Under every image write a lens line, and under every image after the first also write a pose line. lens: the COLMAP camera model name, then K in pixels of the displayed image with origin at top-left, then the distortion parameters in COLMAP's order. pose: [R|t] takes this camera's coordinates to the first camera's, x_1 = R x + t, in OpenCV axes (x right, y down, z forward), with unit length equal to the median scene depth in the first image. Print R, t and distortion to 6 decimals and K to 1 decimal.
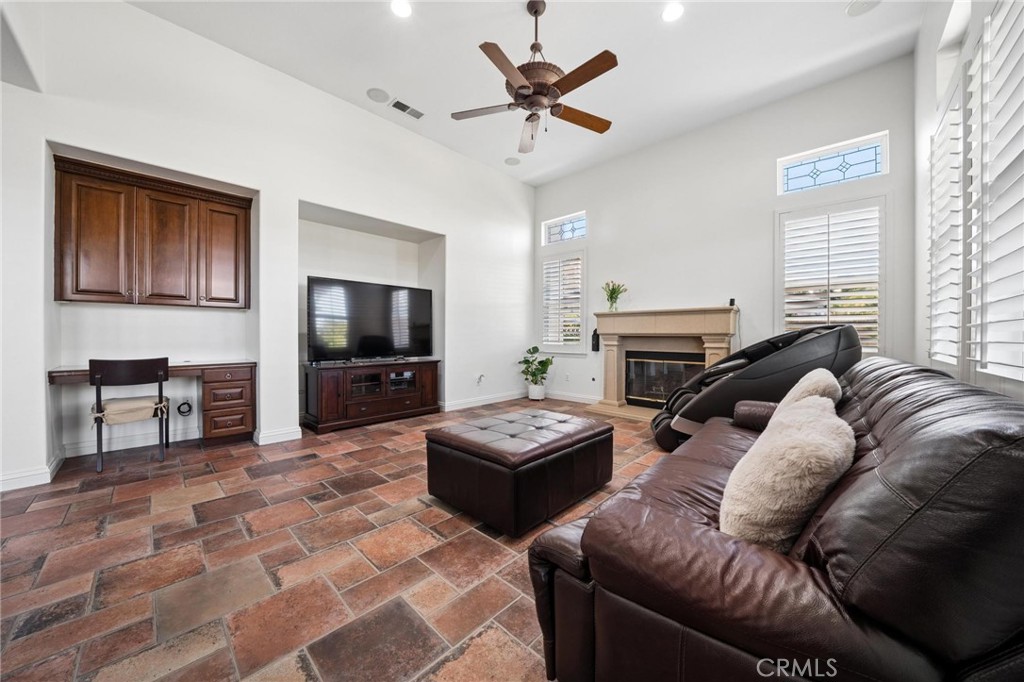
lens RADIAL K [[355.5, 0, 505.7], [0, 355.5, 343.3], [0, 0, 1]] dist [-0.023635, 0.000153]
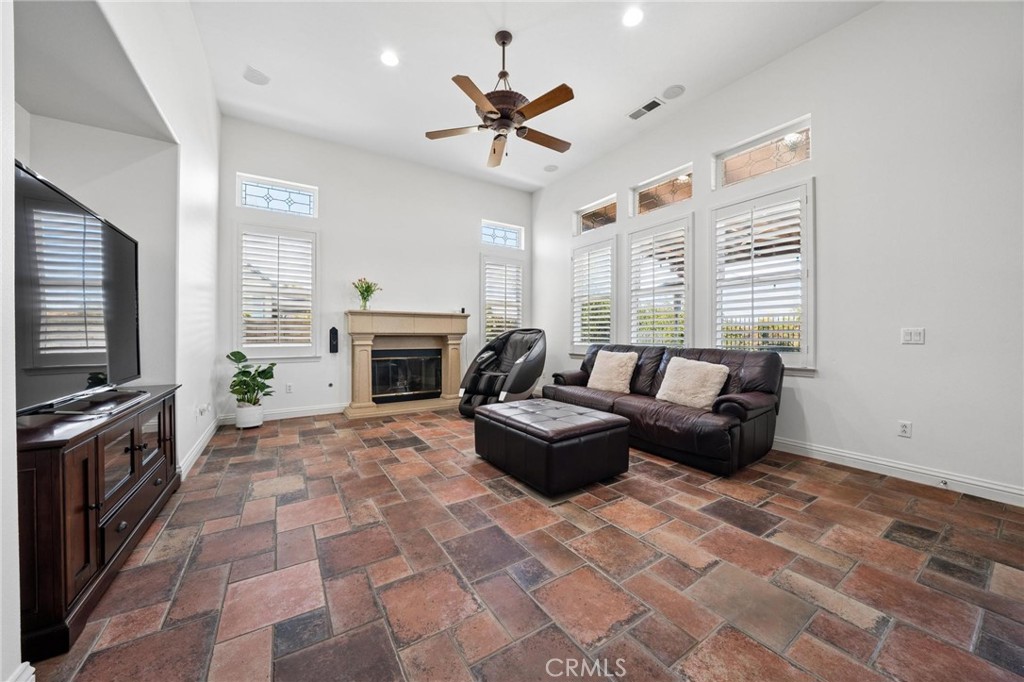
lens RADIAL K [[357.0, 0, 512.0], [0, 357.0, 341.0], [0, 0, 1]] dist [-0.022389, -0.003601]
pose [[0.225213, -0.018821, 0.974128, -1.234067], [0.020647, 0.999681, 0.014541, -0.025651], [-0.974091, 0.016838, 0.225530, 0.903484]]
